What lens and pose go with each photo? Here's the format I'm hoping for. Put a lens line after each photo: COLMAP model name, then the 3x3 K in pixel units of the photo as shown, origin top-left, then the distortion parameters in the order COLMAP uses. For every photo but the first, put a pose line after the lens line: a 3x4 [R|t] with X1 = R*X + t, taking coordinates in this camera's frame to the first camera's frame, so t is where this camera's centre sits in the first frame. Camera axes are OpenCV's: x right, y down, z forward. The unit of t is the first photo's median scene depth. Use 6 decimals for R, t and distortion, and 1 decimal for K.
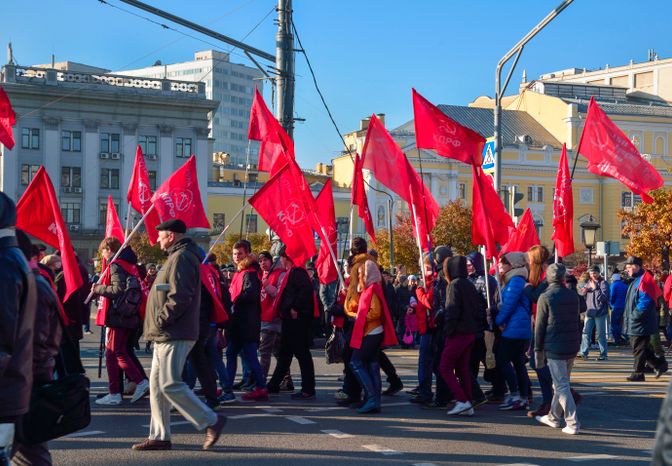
lens RADIAL K [[1176.9, 0, 363.8], [0, 1176.9, 224.0], [0, 0, 1]] dist [0.359368, 0.000000]
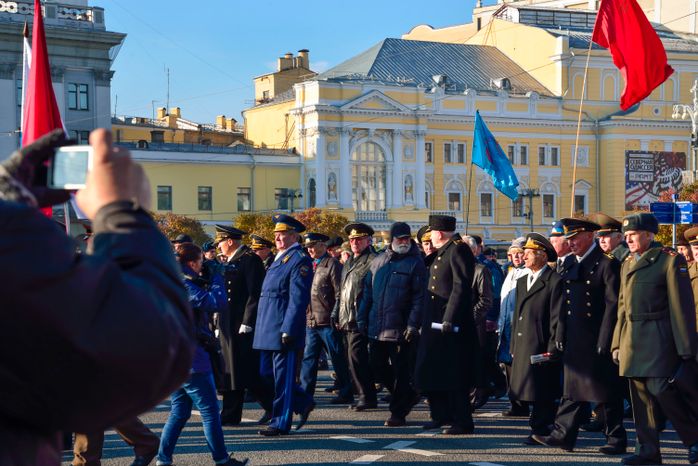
lens RADIAL K [[1602.5, 0, 346.5], [0, 1602.5, 233.8], [0, 0, 1]] dist [0.756846, 0.000000]
pose [[0.992504, -0.014630, 0.121335, -0.101585], [0.011491, 0.999582, 0.026528, -0.003457], [-0.121673, -0.024935, 0.992257, -0.039285]]
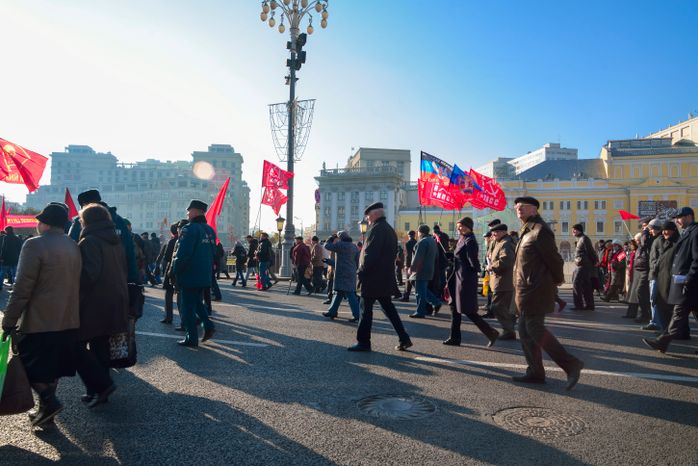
lens RADIAL K [[498.2, 0, 346.2], [0, 498.2, 237.1], [0, 0, 1]] dist [-0.056021, 0.018559]
pose [[0.703718, -0.014973, -0.710322, 0.446615], [0.027435, 0.999605, 0.006110, 0.009271], [0.709950, -0.023787, 0.703850, 0.238359]]
